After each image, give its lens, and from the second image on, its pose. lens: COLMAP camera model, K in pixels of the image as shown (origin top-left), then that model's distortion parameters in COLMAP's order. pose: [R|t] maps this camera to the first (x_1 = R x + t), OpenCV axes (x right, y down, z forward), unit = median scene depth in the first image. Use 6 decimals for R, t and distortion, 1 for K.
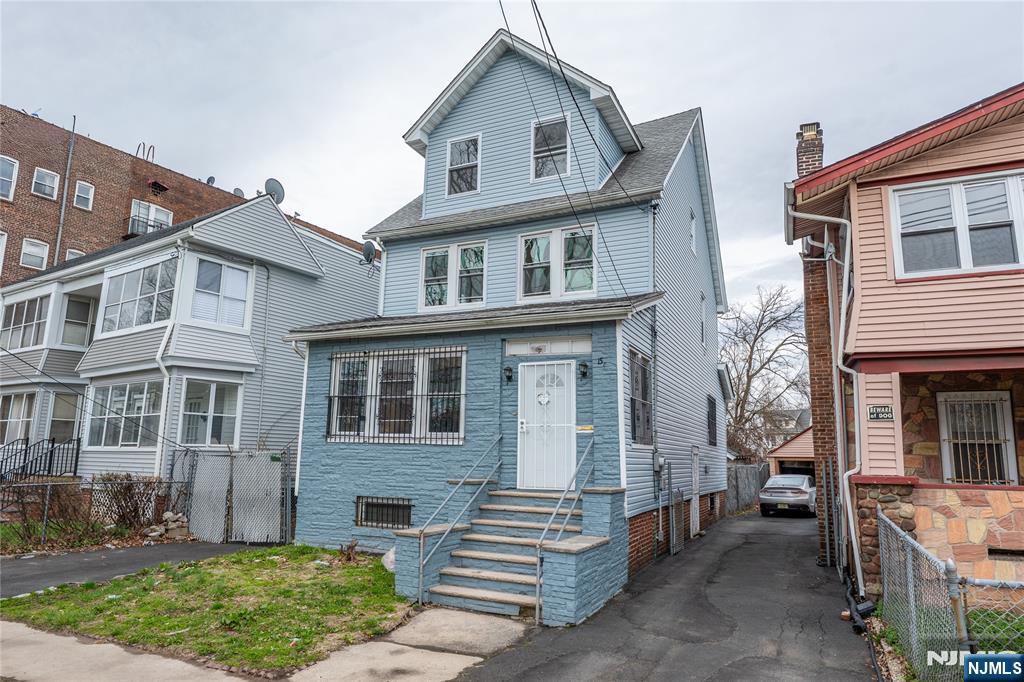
lens RADIAL K [[610.8, 0, 512.0], [0, 610.8, 341.0], [0, 0, 1]] dist [-0.000588, -0.000151]
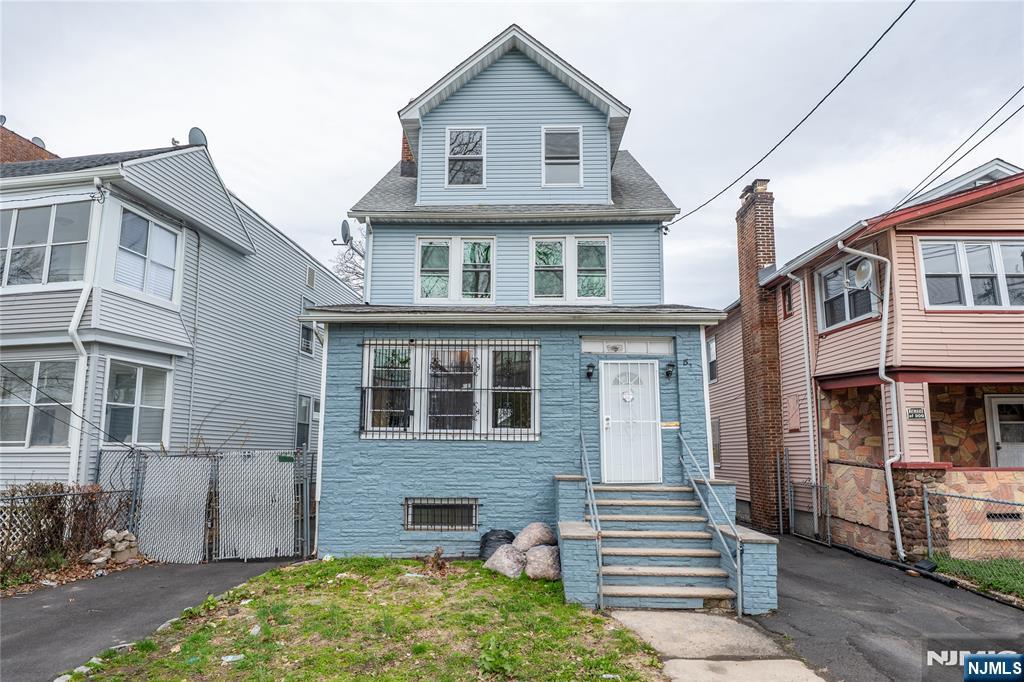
lens RADIAL K [[525.9, 0, 514.5], [0, 525.9, 377.7], [0, 0, 1]] dist [-0.000865, 0.000235]
pose [[0.916782, 0.040789, 0.397300, -0.420727], [-0.060693, 0.997446, 0.037648, 0.036547], [-0.394749, -0.058628, 0.916916, 0.229527]]
